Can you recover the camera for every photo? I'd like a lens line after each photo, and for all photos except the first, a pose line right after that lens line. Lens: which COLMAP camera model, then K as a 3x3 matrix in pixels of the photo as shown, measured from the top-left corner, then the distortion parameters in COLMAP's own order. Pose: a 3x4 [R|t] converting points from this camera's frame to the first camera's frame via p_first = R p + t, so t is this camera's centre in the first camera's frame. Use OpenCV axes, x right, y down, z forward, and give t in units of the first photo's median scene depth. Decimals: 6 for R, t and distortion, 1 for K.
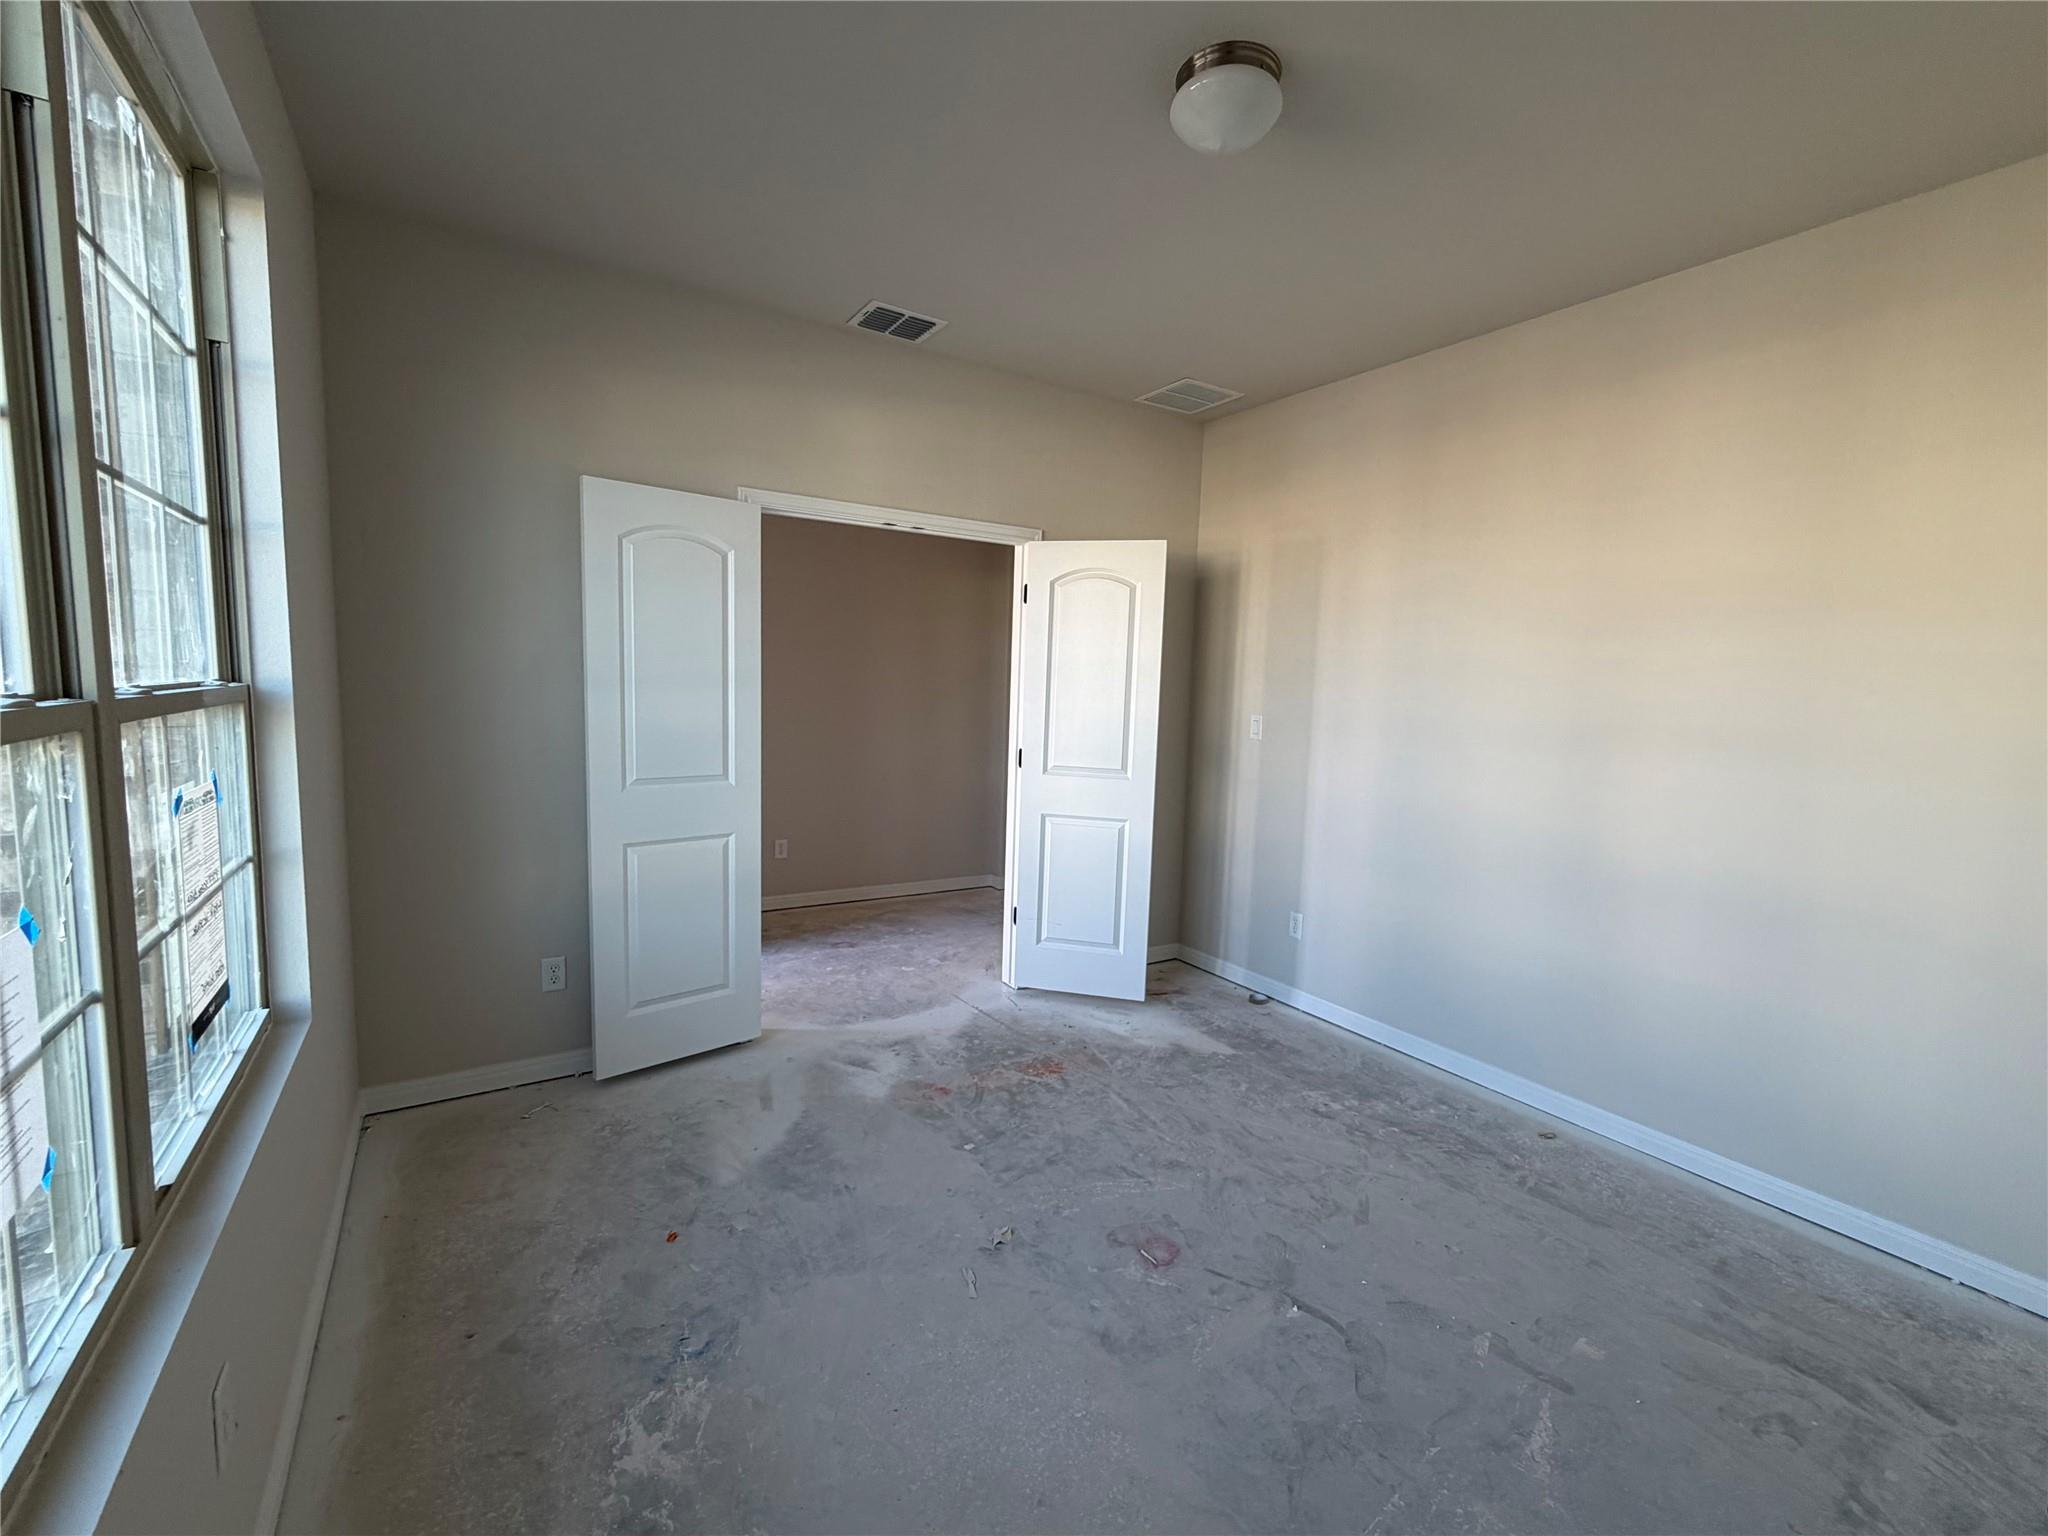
lens RADIAL K [[815.9, 0, 1019.9], [0, 815.9, 767.9], [0, 0, 1]] dist [0.000416, -0.000012]
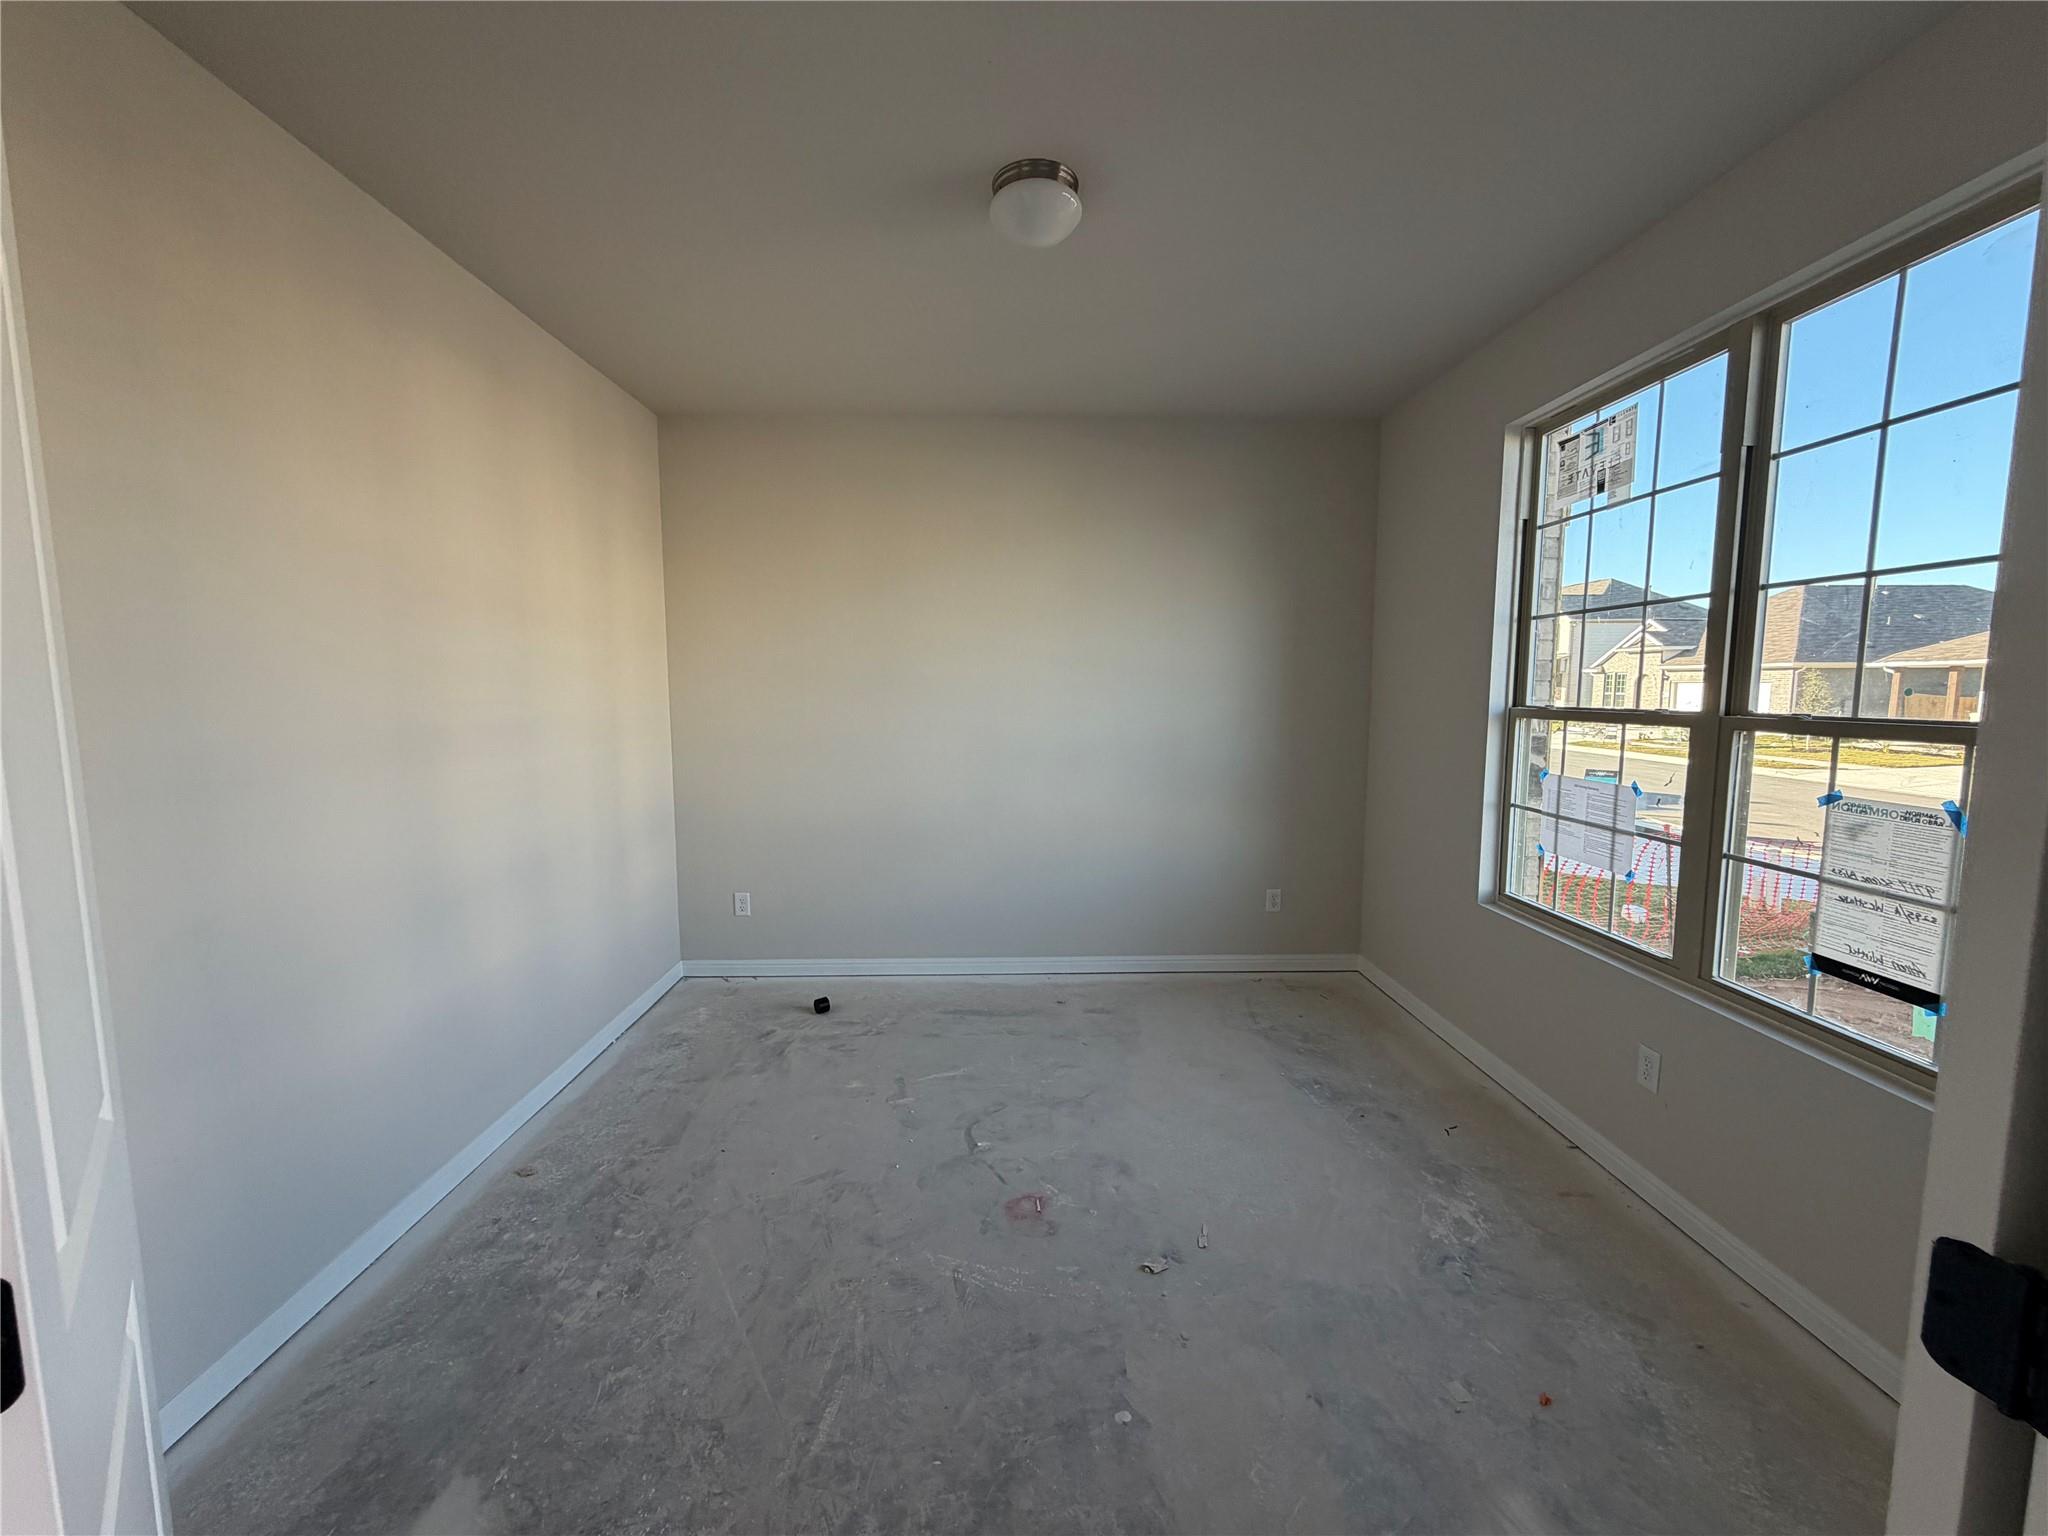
lens RADIAL K [[815.9, 0, 1014.9], [0, 815.9, 777.3], [0, 0, 1]] dist [0.000416, -0.000012]
pose [[-0.844157, -0.089389, 0.528592, -0.332927], [0.034453, 0.974917, 0.219886, -0.209272], [-0.534988, 0.203830, -0.819903, 1.708238]]
